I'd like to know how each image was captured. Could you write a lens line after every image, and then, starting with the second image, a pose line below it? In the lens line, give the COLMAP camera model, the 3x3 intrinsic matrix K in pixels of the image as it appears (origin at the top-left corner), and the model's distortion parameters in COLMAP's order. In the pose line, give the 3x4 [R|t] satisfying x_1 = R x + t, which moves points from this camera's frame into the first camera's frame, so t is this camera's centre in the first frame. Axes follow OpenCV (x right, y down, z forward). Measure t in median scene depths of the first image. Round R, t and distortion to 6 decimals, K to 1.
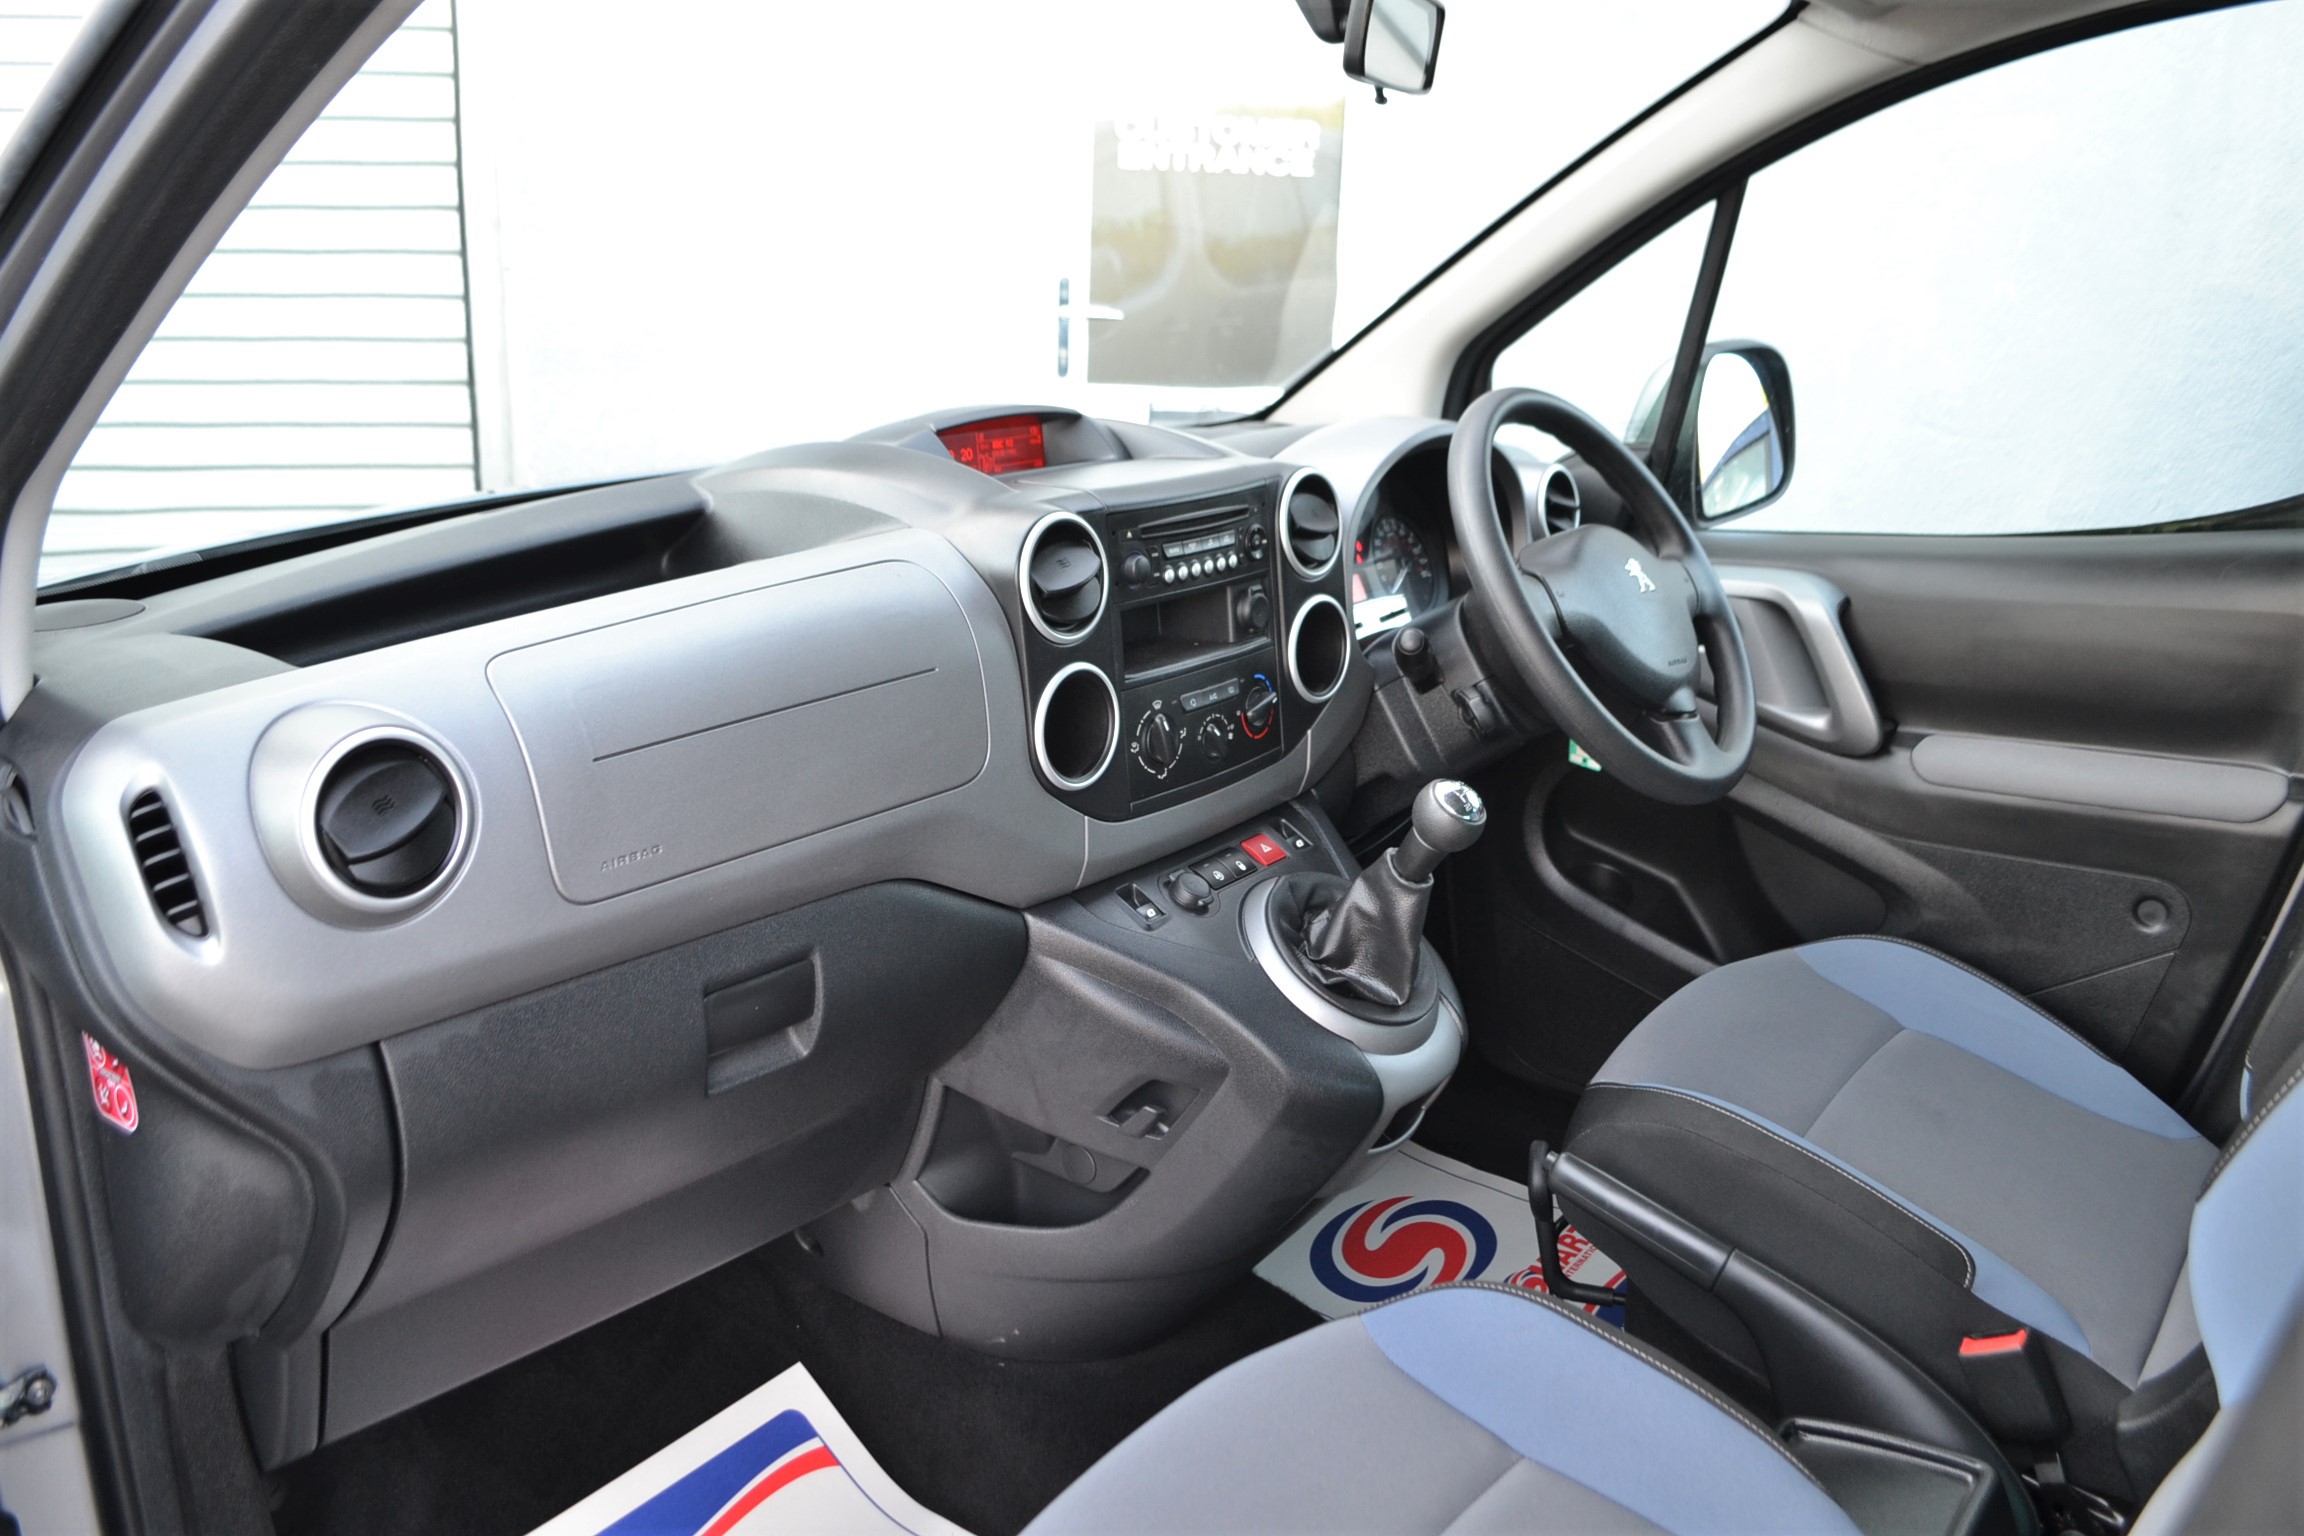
lens RADIAL K [[1834.8, 0, 1145.4], [0, 1834.8, 731.4], [0, 0, 1]] dist [-0.083631, 0.015654]
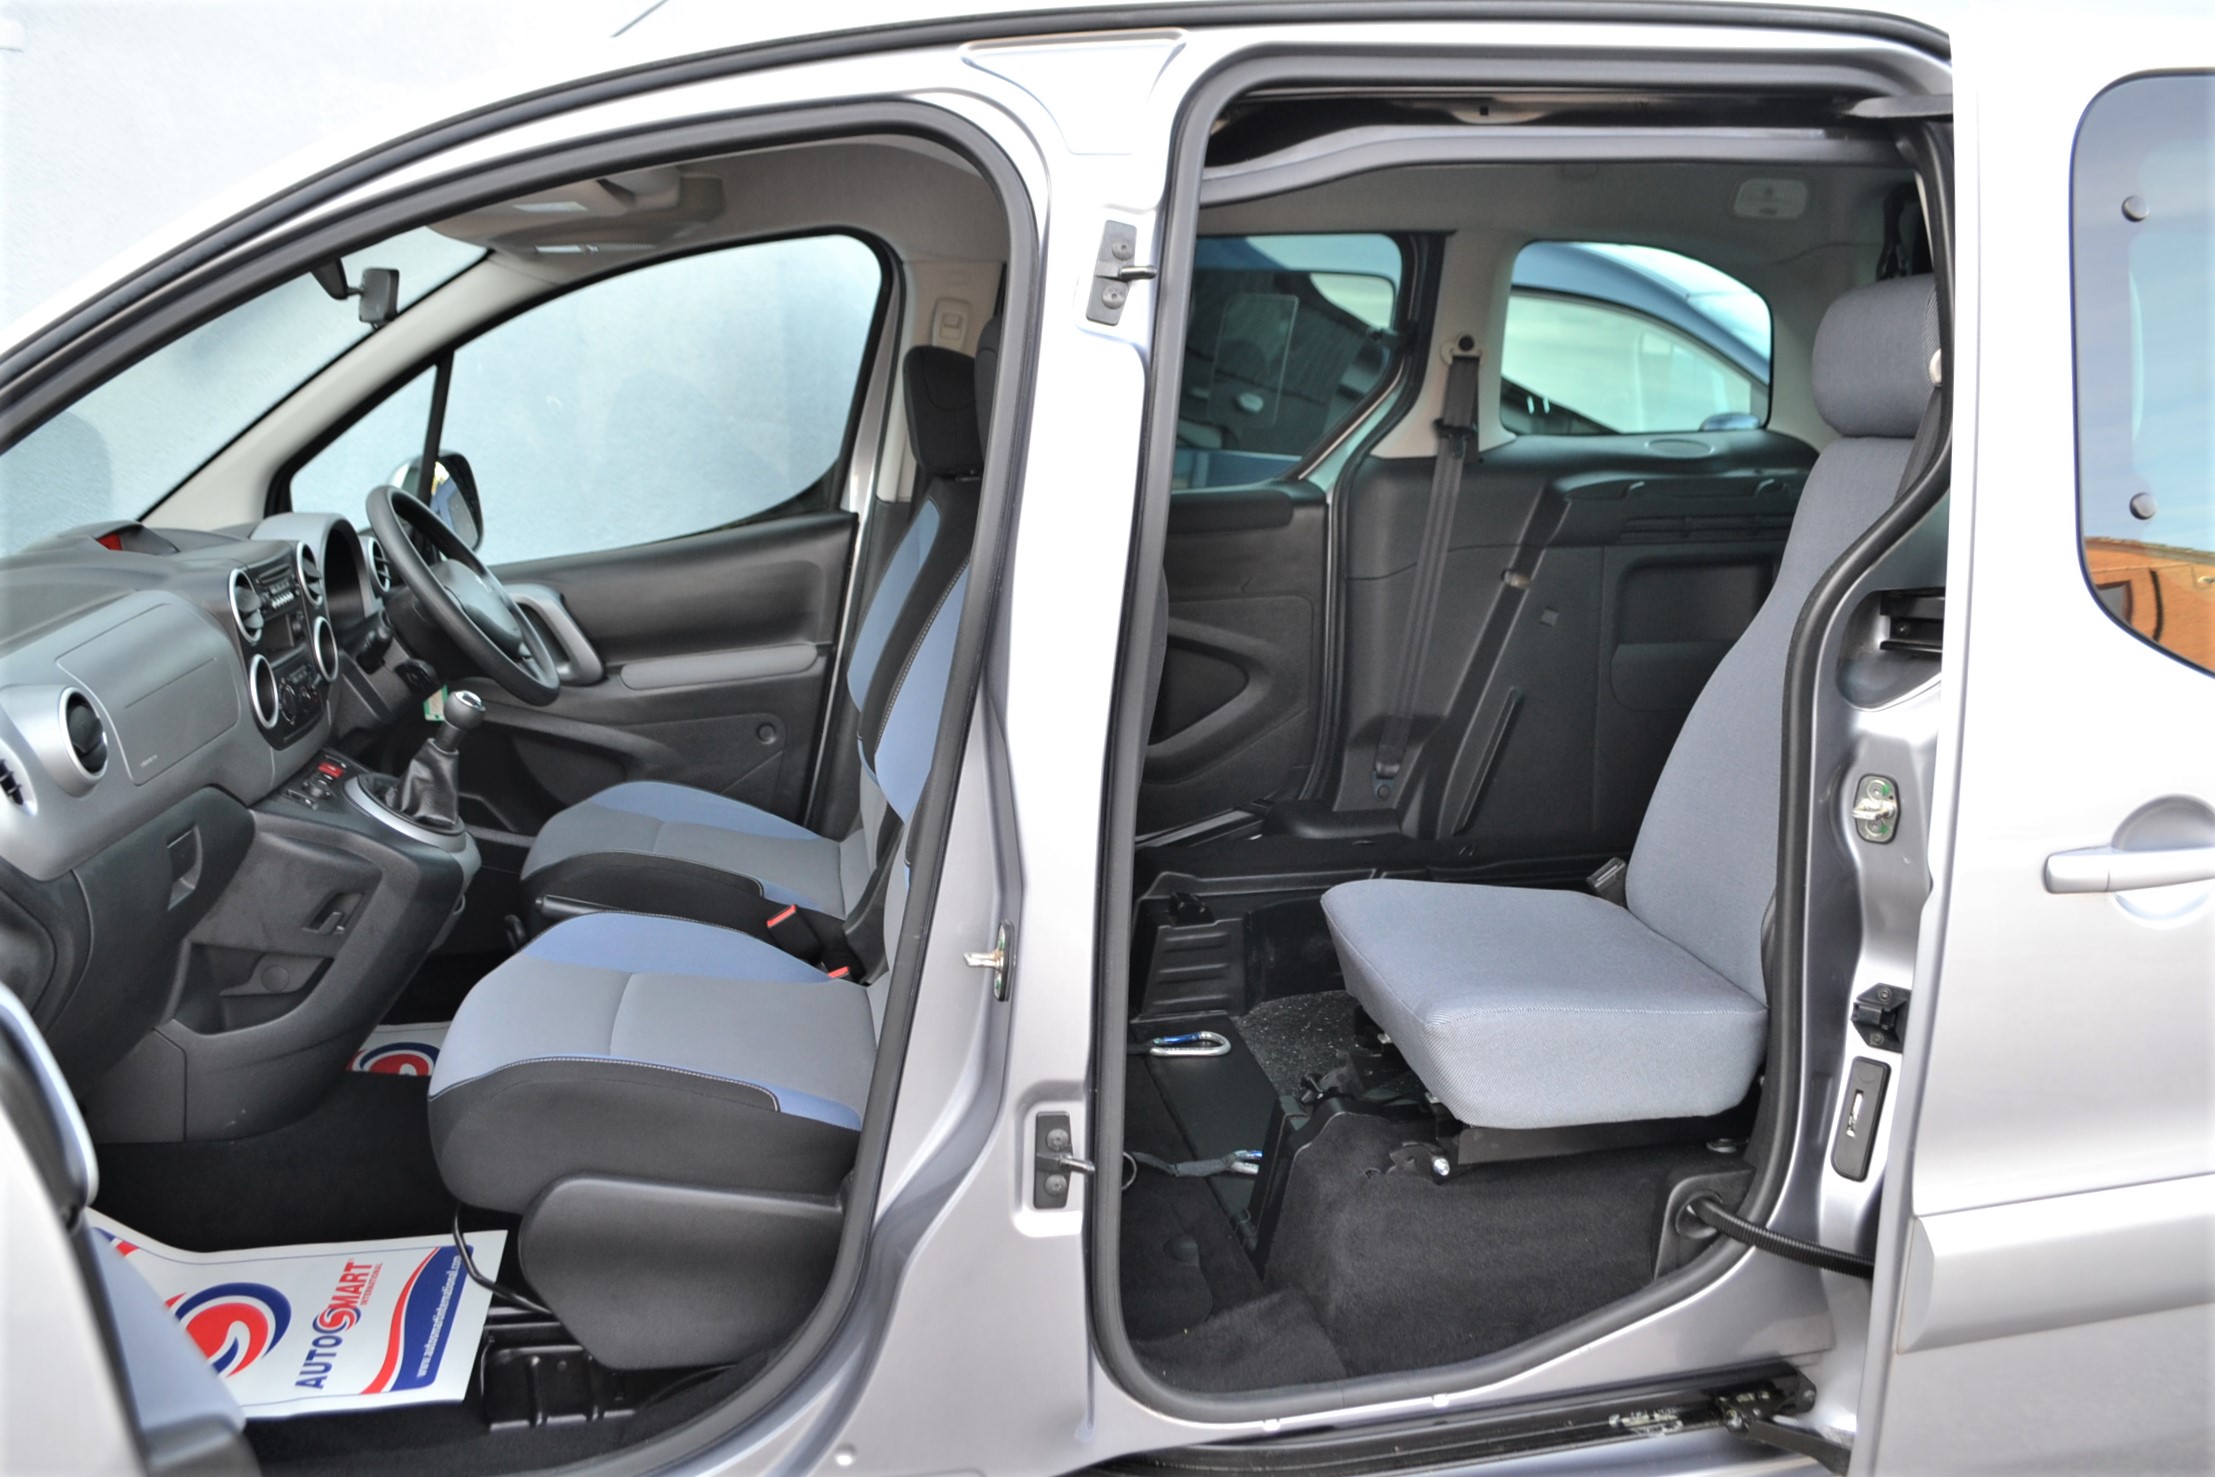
lens RADIAL K [[1839.6, 0, 1106.7], [0, 1839.6, 704.5], [0, 0, 1]] dist [-0.076923, 0.004219]
pose [[0.674960, -0.170103, 0.717979, -0.624157], [0.227003, 0.973740, 0.017296, 0.137058], [-0.702067, 0.151309, 0.695850, -0.635224]]
